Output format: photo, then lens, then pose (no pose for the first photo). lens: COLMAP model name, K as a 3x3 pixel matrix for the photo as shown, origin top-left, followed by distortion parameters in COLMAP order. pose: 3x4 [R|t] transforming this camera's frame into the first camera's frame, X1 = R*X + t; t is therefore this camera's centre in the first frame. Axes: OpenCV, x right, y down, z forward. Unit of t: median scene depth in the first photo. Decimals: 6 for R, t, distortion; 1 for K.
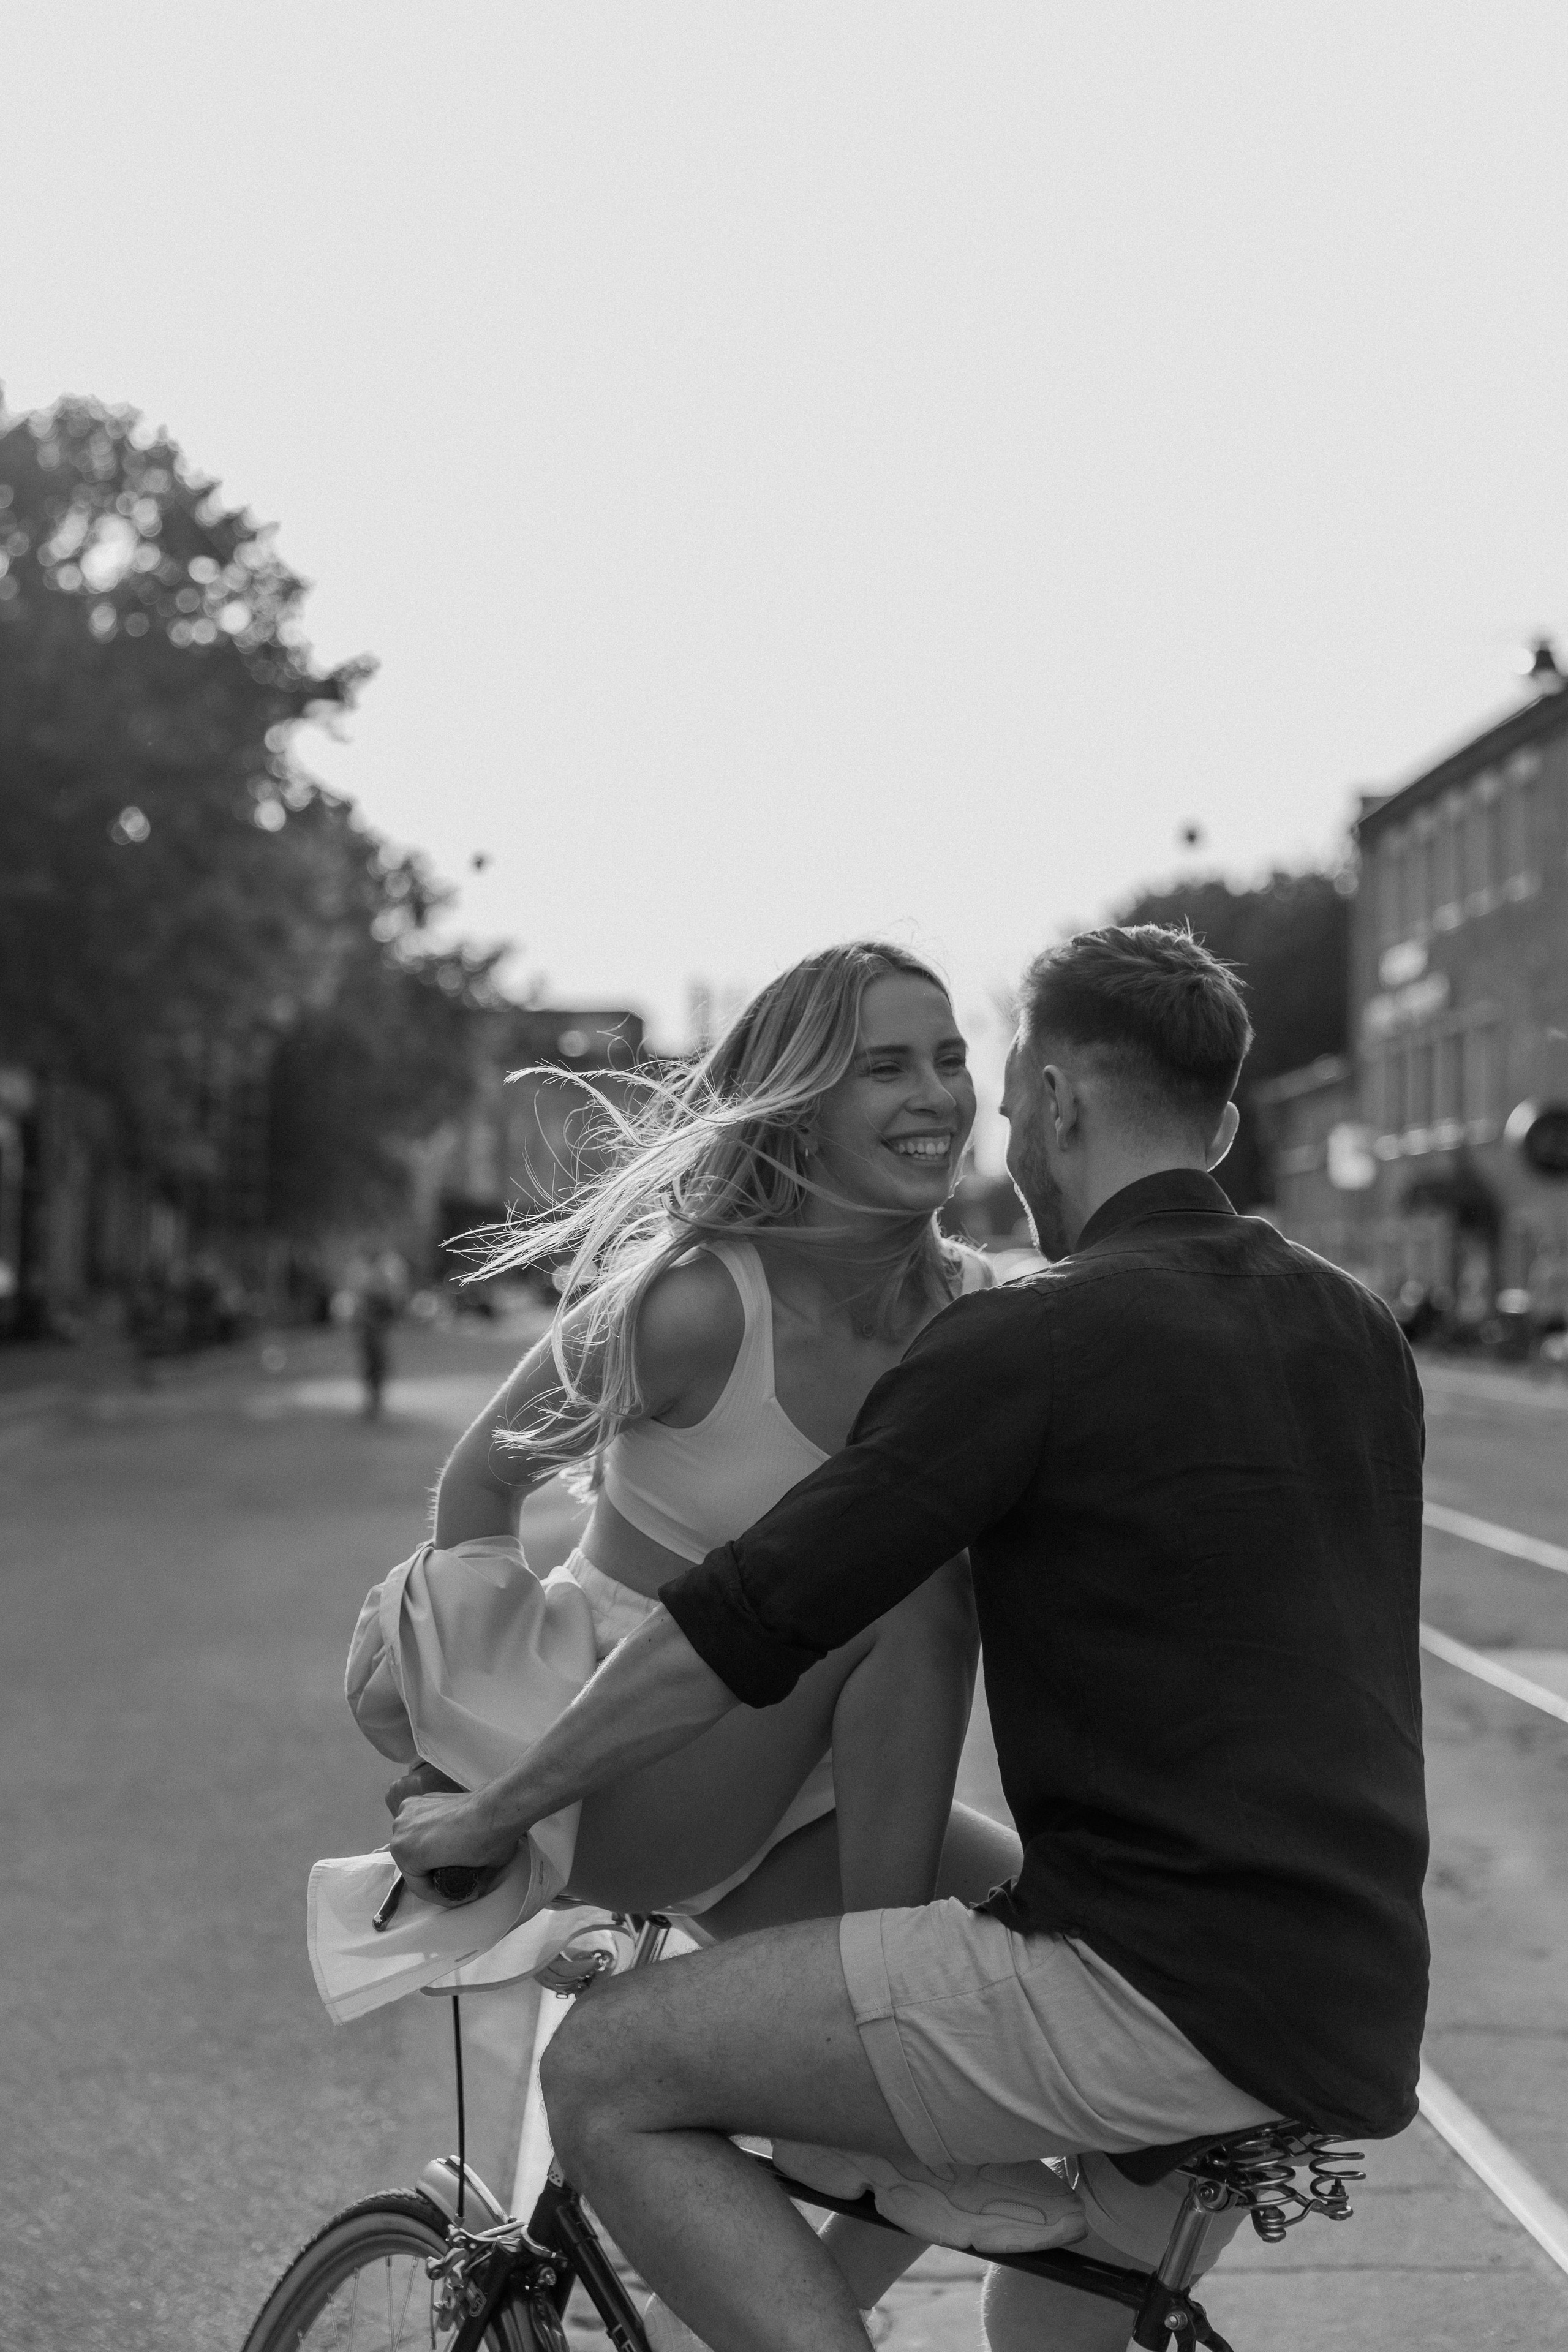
lens RADIAL K [[4428.1, 0, 791.3], [0, 4428.1, 1169.3], [0, 0, 1]] dist [0.026063, 0.000000]
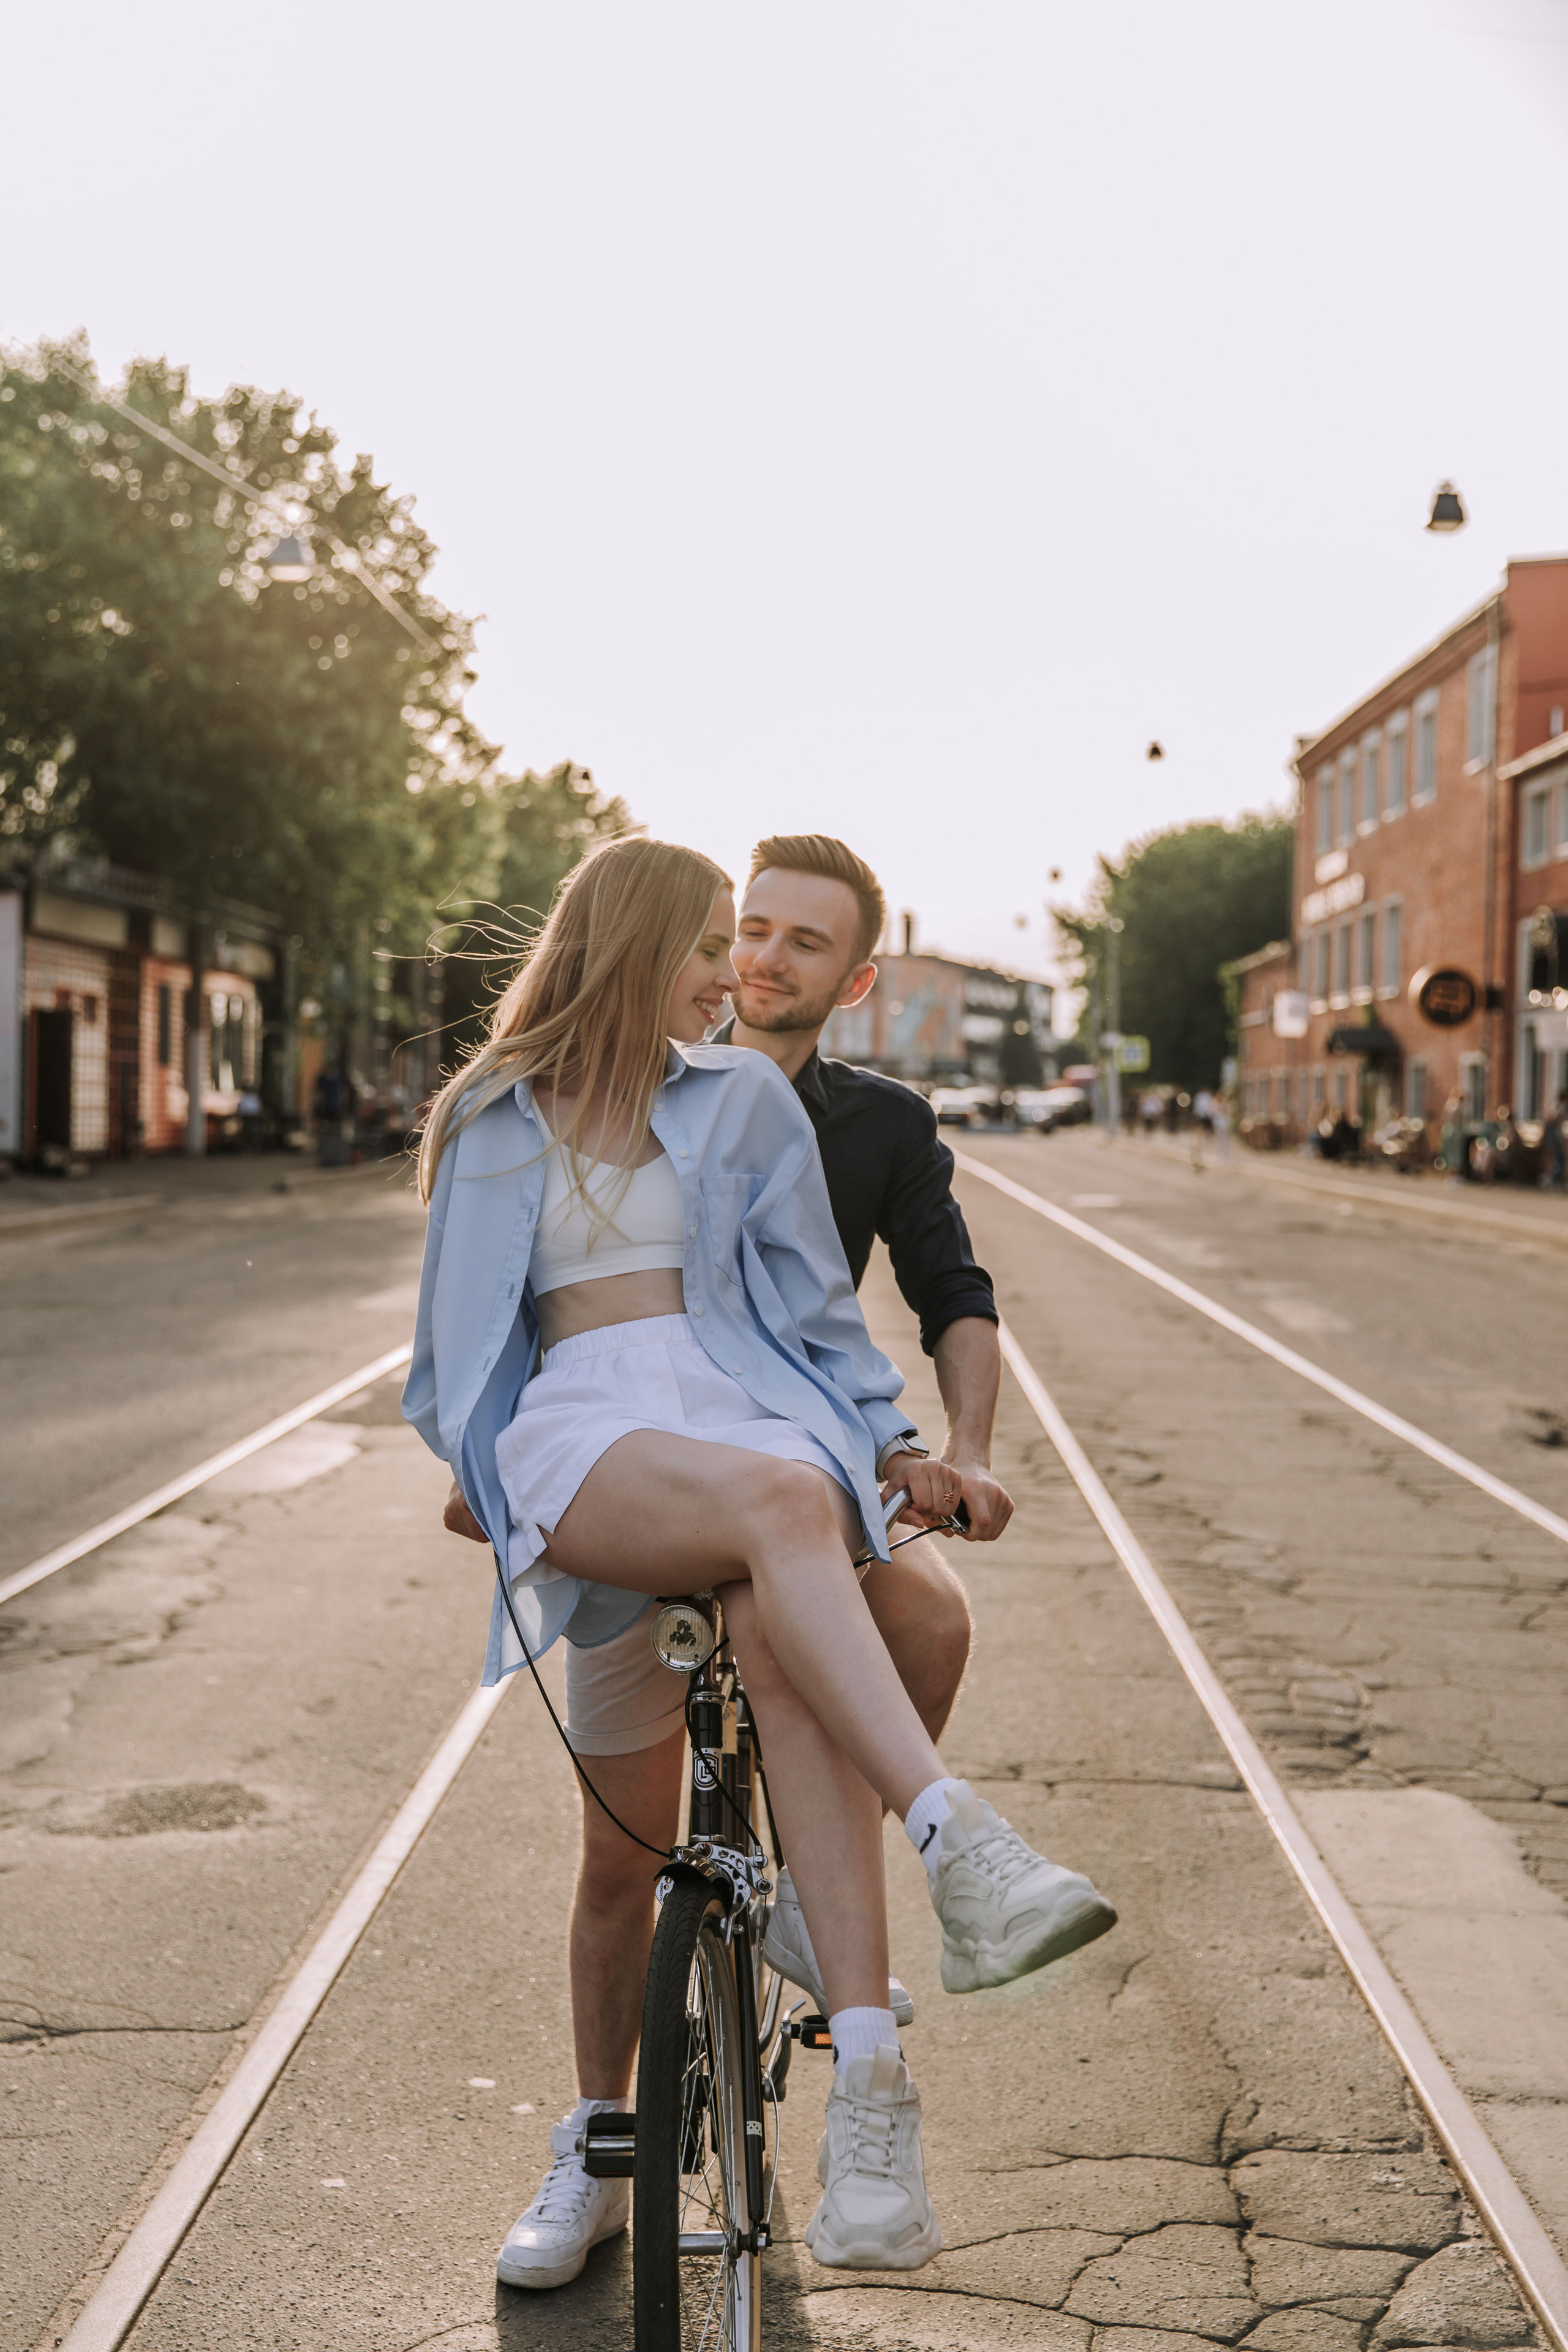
lens RADIAL K [[2806.7, 0, 772.3], [0, 2806.7, 1158.9], [0, 0, 1]] dist [0.068113, 0.000000]
pose [[0.997927, 0.003204, -0.064282, 0.047560], [-0.000382, 0.999038, 0.043861, 0.006339], [0.064360, -0.043745, 0.996967, 0.272127]]
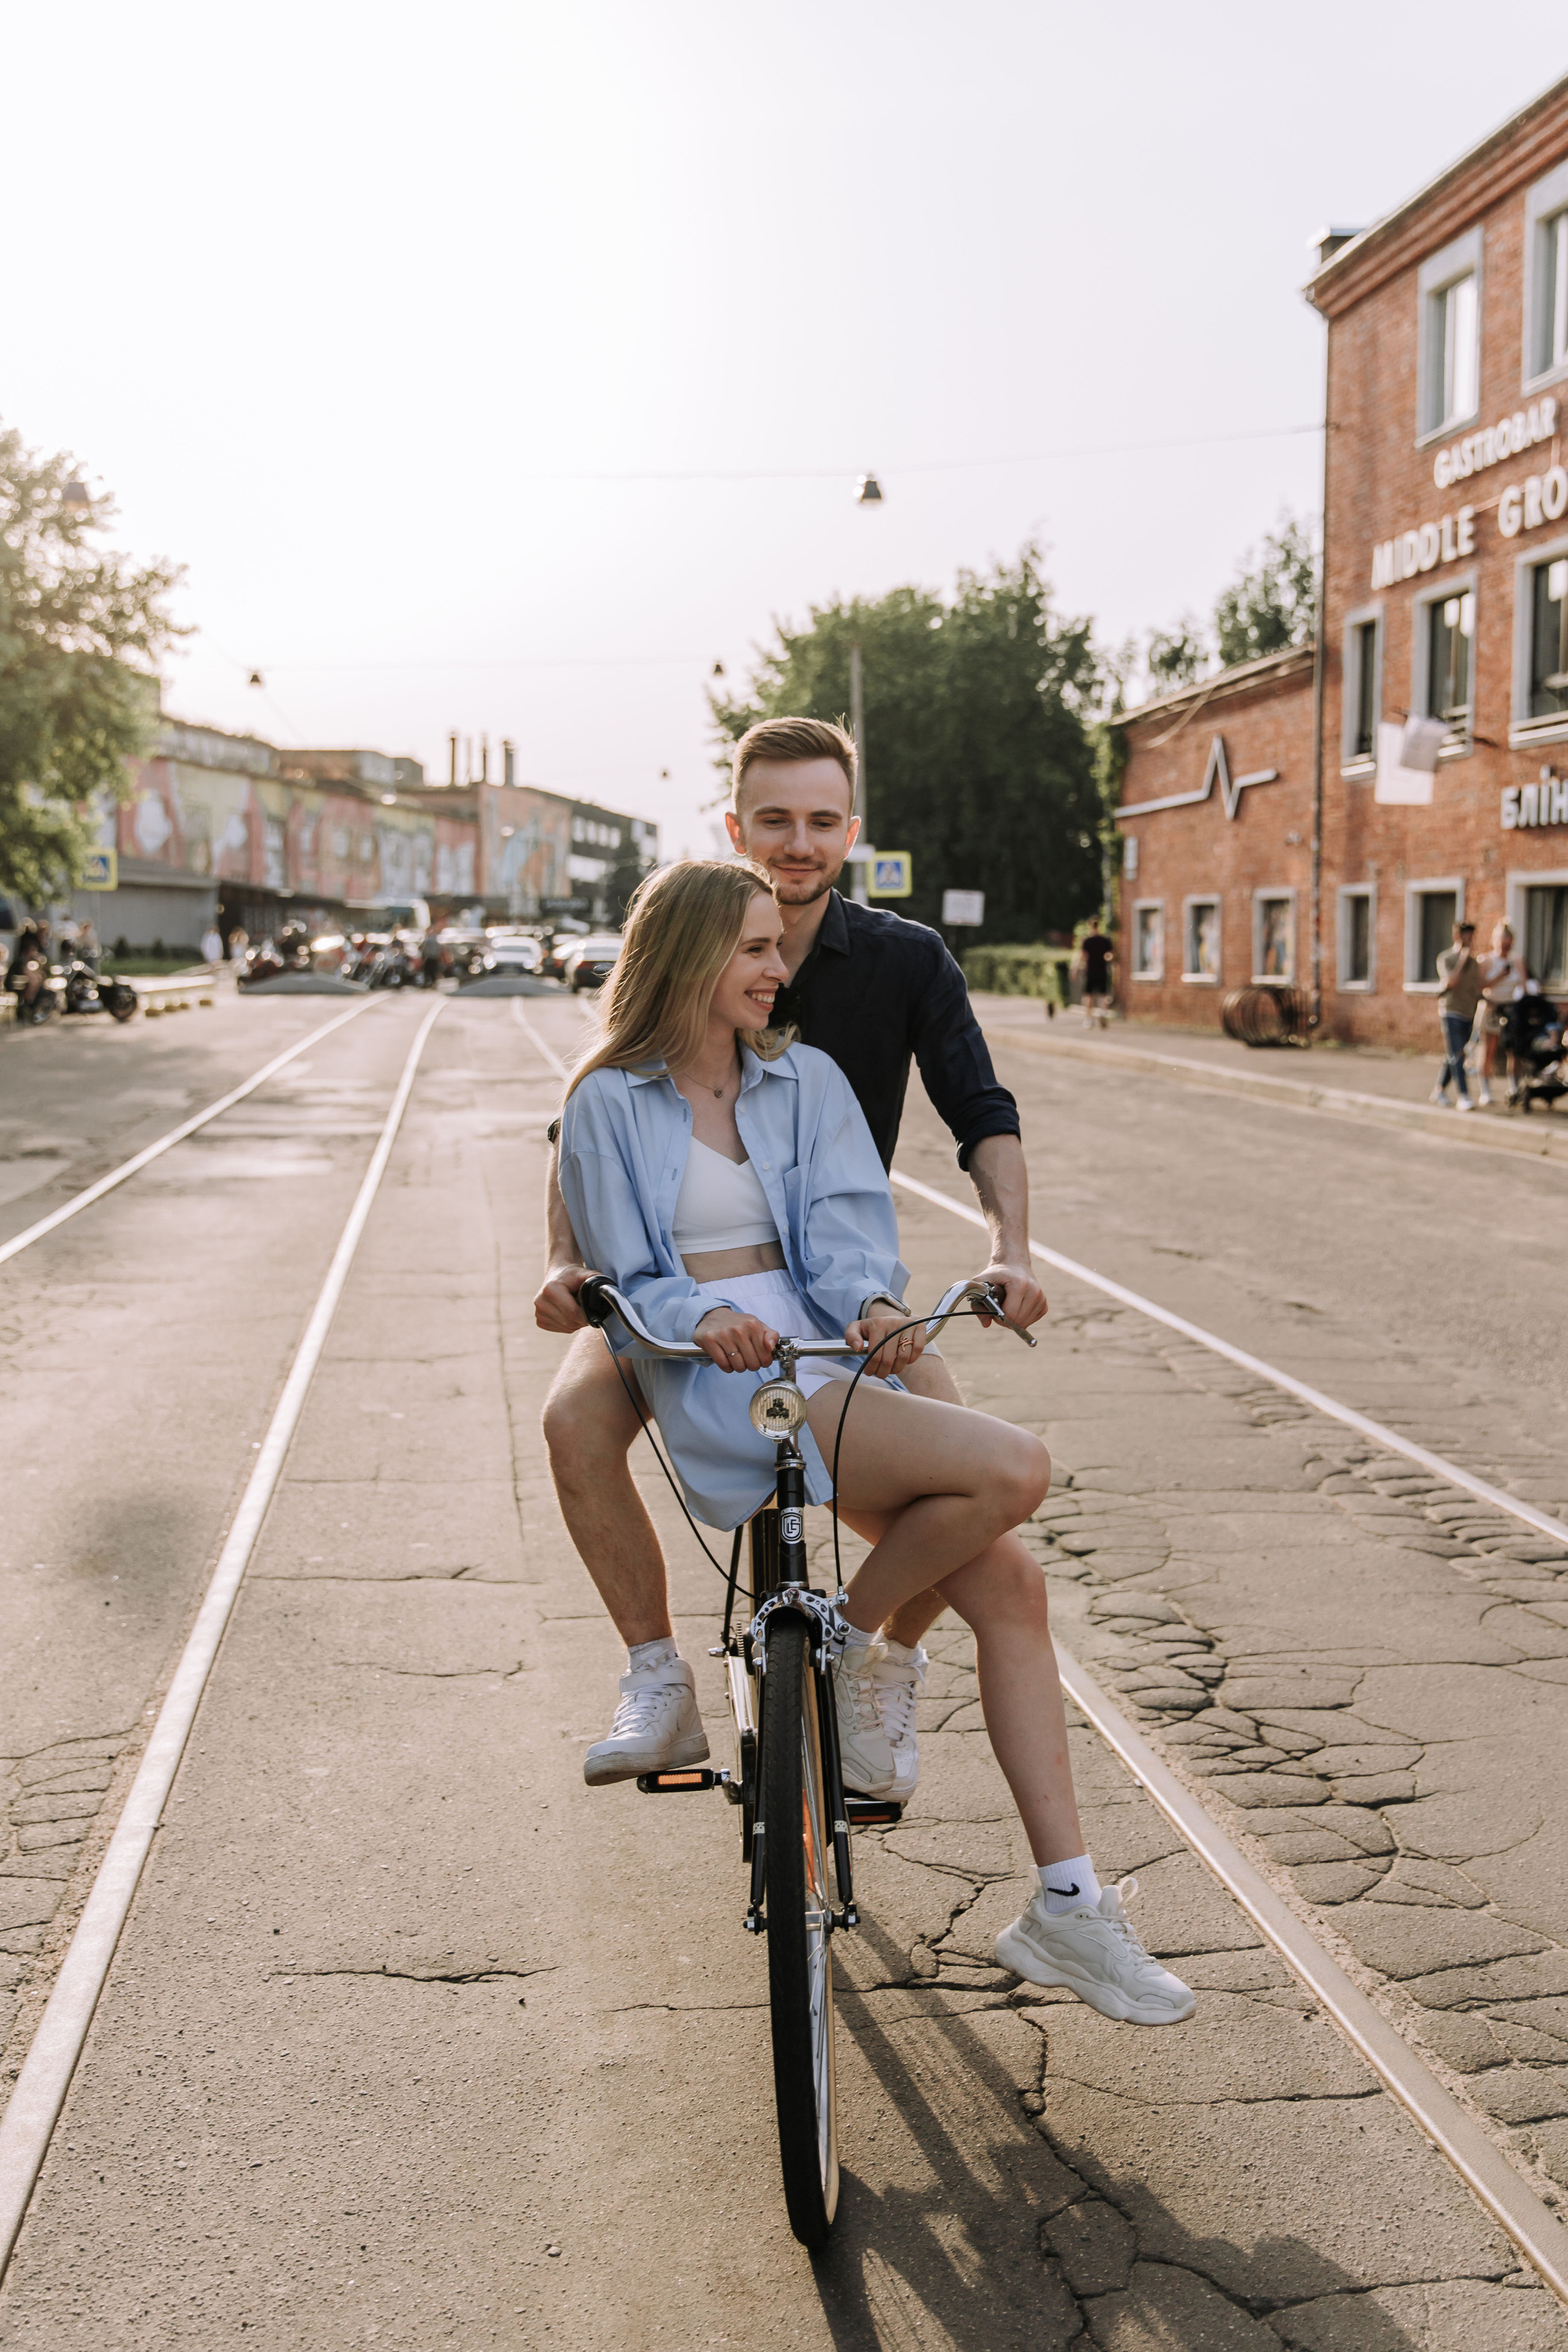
lens RADIAL K [[2431.0, 0, 859.9], [0, 2431.0, 1221.1], [0, 0, 1]] dist [-0.006311, 0.000000]
pose [[0.991493, -0.022998, 0.128115, 0.009769], [0.005250, 0.990532, 0.137183, 0.024153], [-0.130057, -0.135344, 0.982226, 1.161226]]
